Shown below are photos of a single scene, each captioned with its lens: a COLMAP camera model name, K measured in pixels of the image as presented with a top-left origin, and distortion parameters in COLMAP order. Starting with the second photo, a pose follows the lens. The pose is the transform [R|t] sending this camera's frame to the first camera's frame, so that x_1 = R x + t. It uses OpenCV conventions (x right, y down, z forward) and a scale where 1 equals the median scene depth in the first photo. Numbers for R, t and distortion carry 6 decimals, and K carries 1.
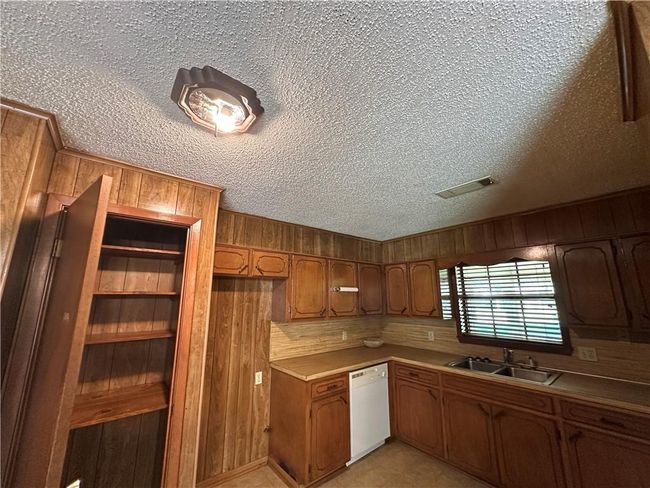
lens RADIAL K [[257.4, 0, 326.1], [0, 257.4, 245.1], [0, 0, 1]] dist [-0.001609, 0.000980]
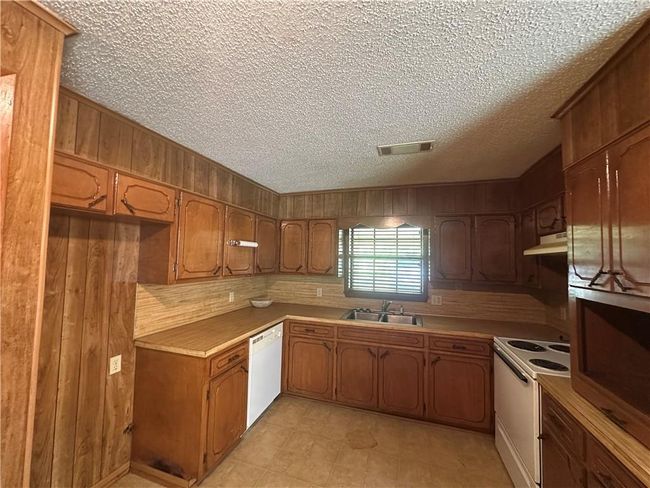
lens RADIAL K [[257.4, 0, 324.5], [0, 257.4, 244.0], [0, 0, 1]] dist [-0.001609, 0.000980]
pose [[0.848748, 0.049493, 0.526477, -0.167503], [-0.129584, 0.984721, 0.116334, 0.049207], [-0.512675, -0.166961, 0.842193, 0.192572]]
